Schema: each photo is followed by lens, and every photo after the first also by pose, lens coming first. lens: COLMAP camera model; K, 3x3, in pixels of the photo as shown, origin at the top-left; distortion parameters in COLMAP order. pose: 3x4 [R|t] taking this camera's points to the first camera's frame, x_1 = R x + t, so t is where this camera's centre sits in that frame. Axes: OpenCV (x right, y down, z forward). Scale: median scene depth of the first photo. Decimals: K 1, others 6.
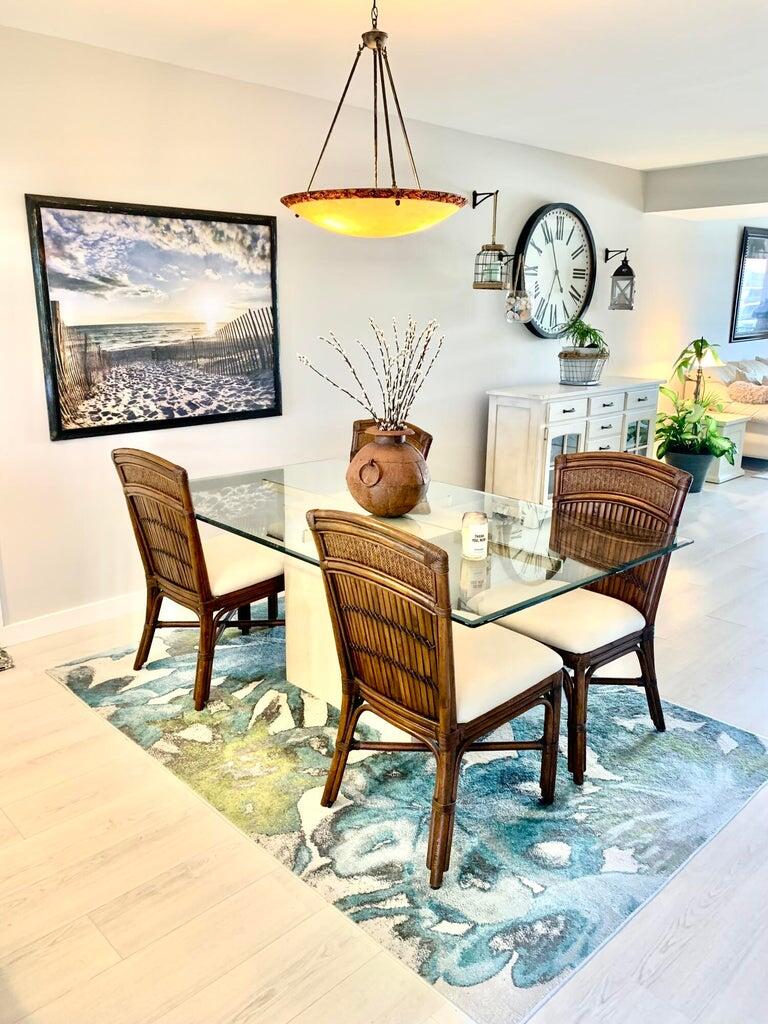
lens RADIAL K [[784.7, 0, 382.9], [0, 784.7, 508.8], [0, 0, 1]] dist [0.022456, -0.039377]
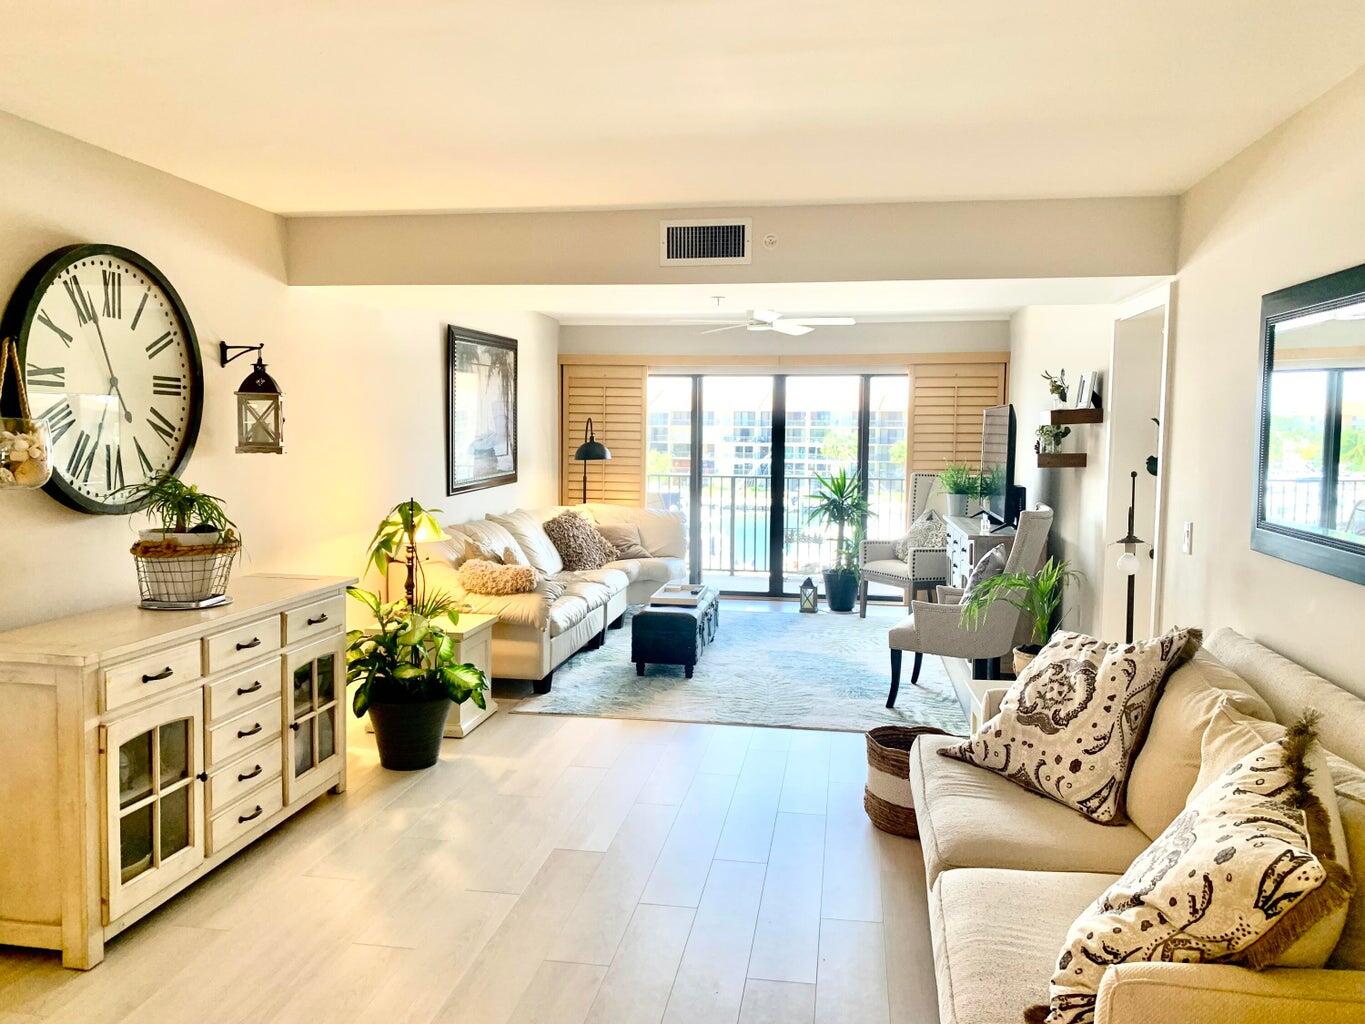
lens RADIAL K [[1046.0, 0, 687.7], [0, 1046.0, 501.7], [0, 0, 1]] dist [0.022456, -0.039377]
pose [[0.793845, -0.035511, 0.607082, 0.102675], [0.143461, 0.981053, -0.130210, -0.089224], [-0.590955, 0.190459, 0.783899, 0.285704]]
